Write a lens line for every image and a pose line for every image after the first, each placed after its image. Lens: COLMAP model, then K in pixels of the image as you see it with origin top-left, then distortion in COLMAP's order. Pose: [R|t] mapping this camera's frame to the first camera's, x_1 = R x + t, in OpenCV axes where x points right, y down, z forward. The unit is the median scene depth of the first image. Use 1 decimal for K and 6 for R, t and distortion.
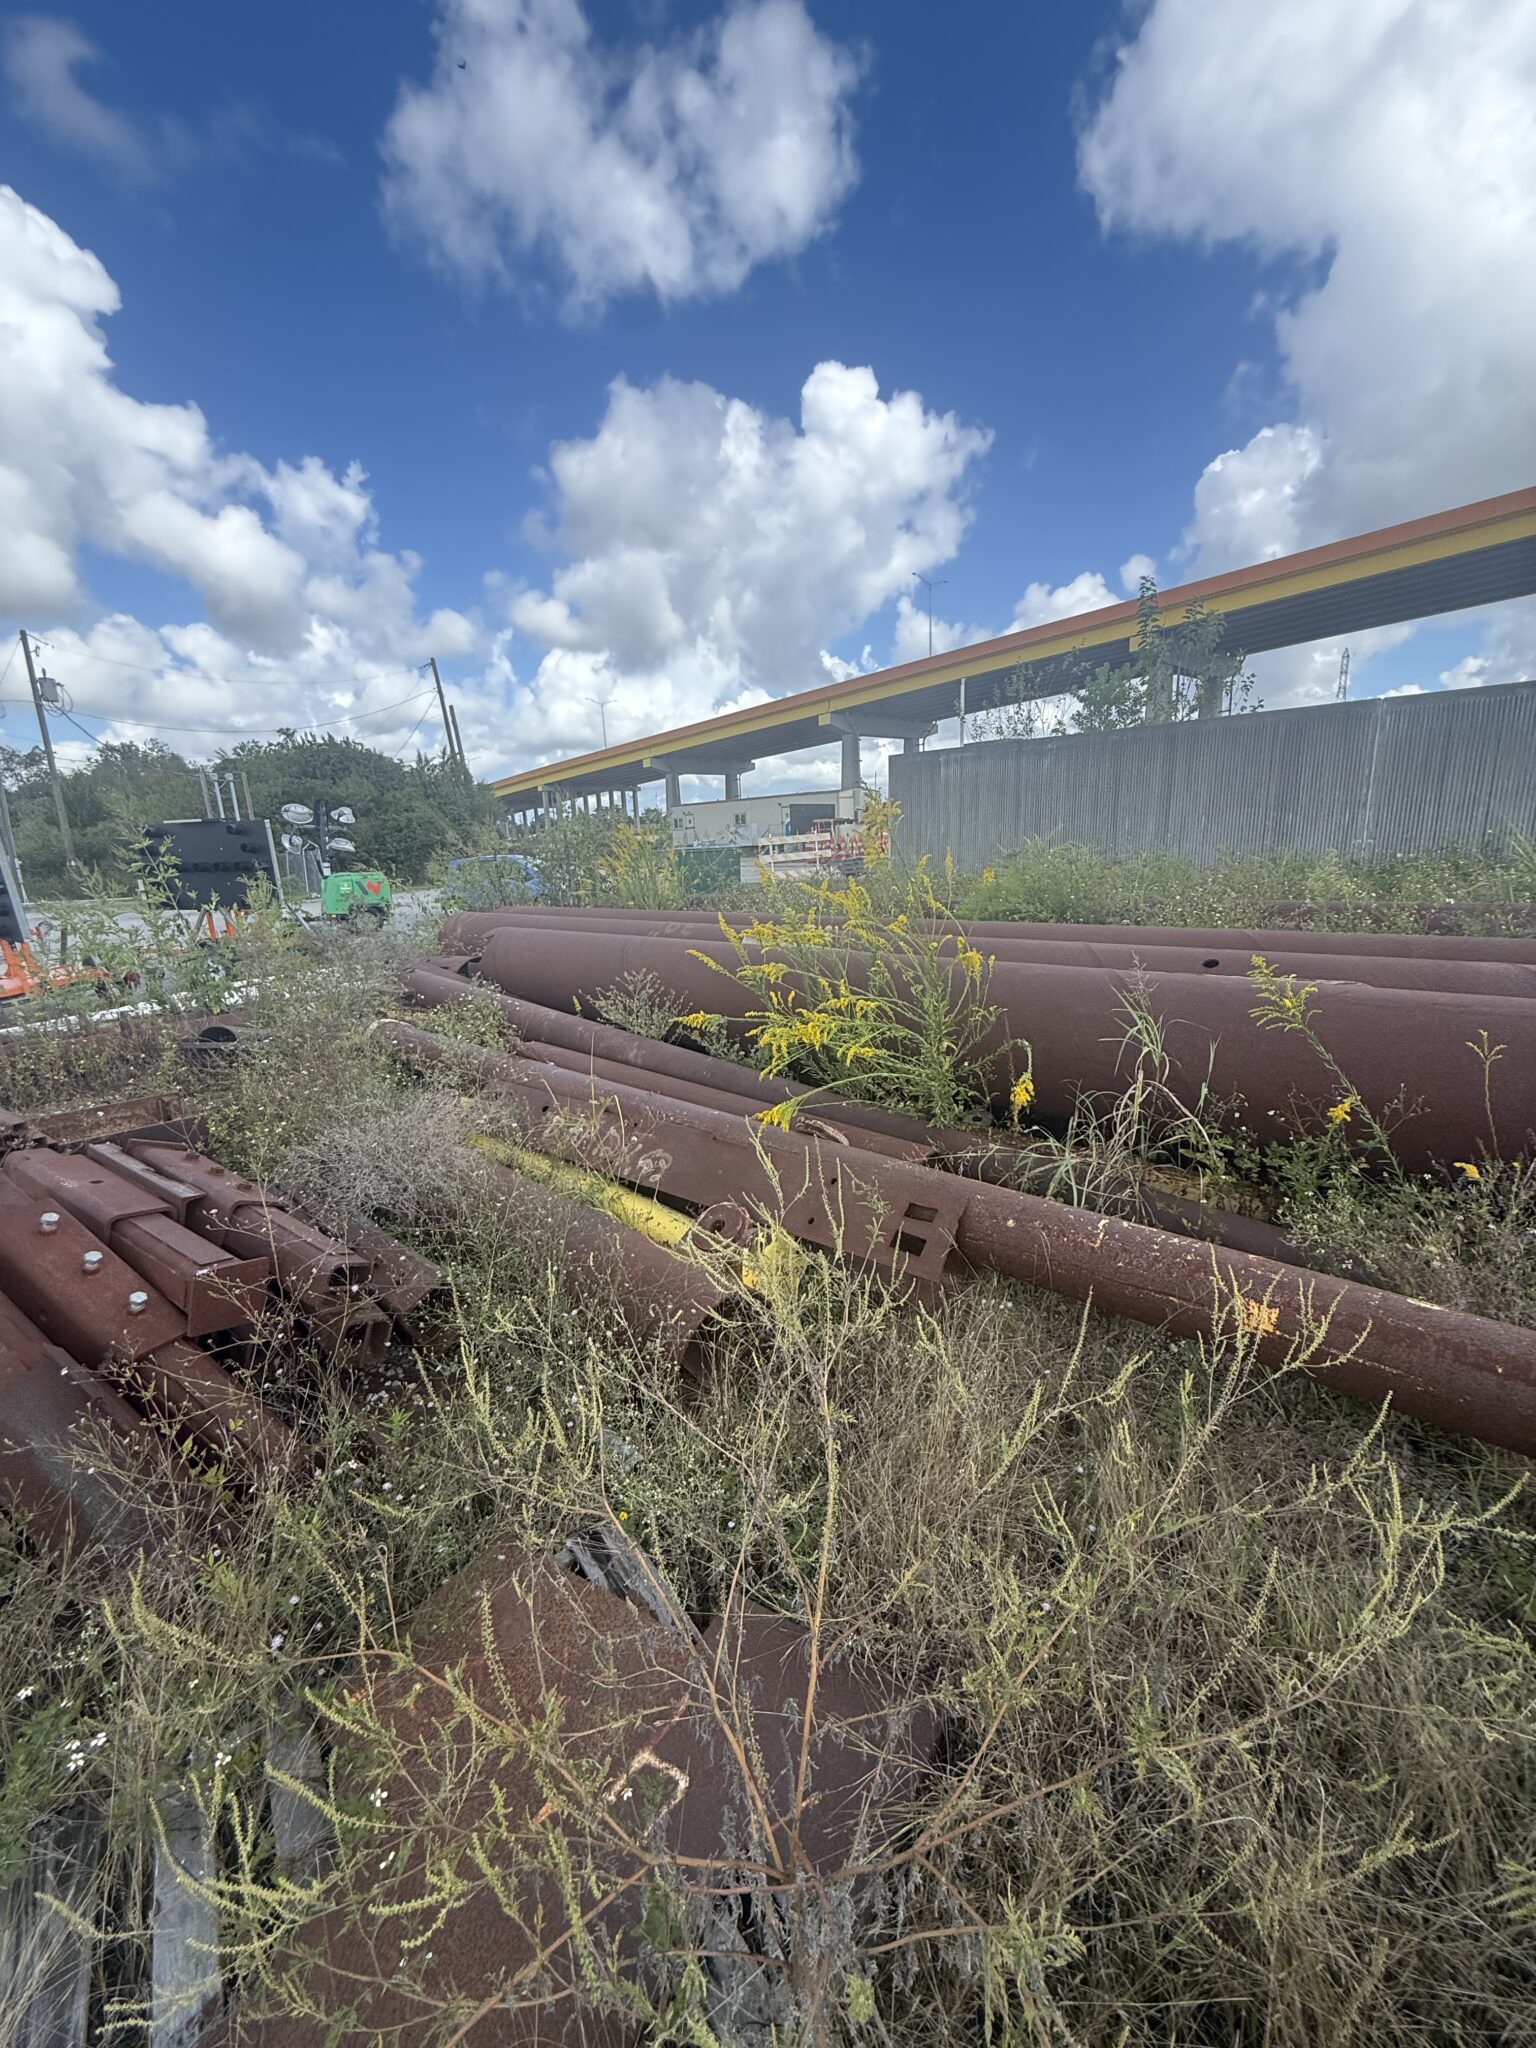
lens RADIAL K [[815.1, 0, 772.3], [0, 815.1, 1014.9], [0, 0, 1]] dist [0.000523, -0.000126]
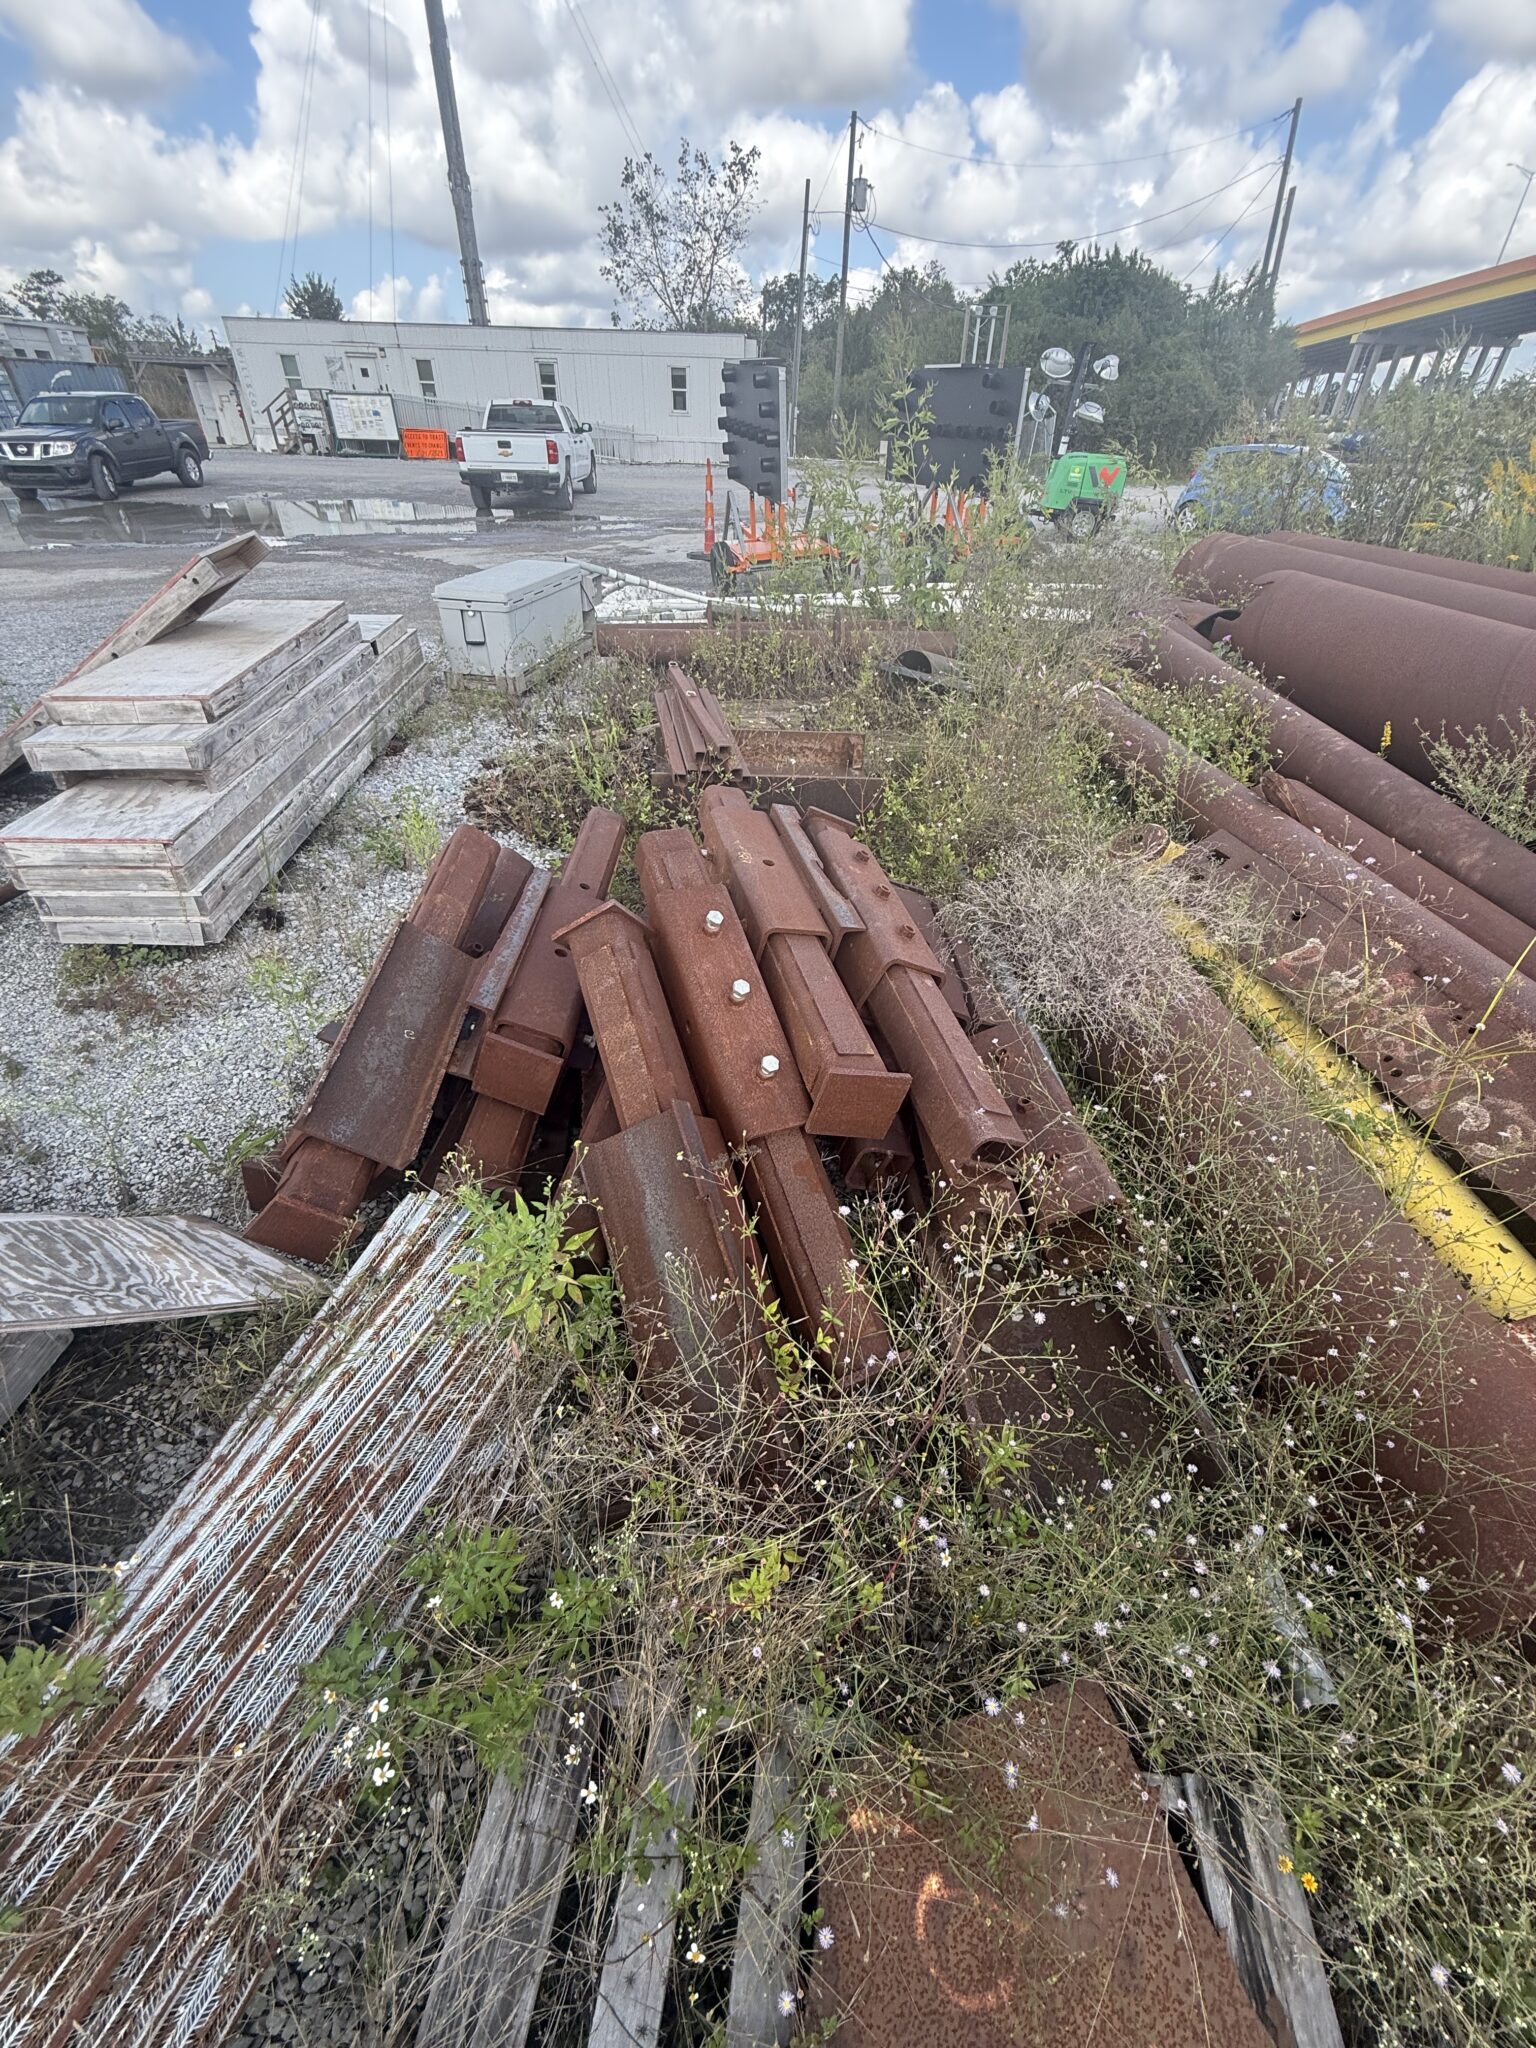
lens RADIAL K [[815.1, 0, 772.3], [0, 815.1, 1014.9], [0, 0, 1]] dist [0.000523, -0.000126]
pose [[0.720327, 0.456077, -0.522612, -0.108699], [-0.201397, 0.858499, 0.471612, -0.021031], [0.663754, -0.234462, 0.710253, 0.126923]]
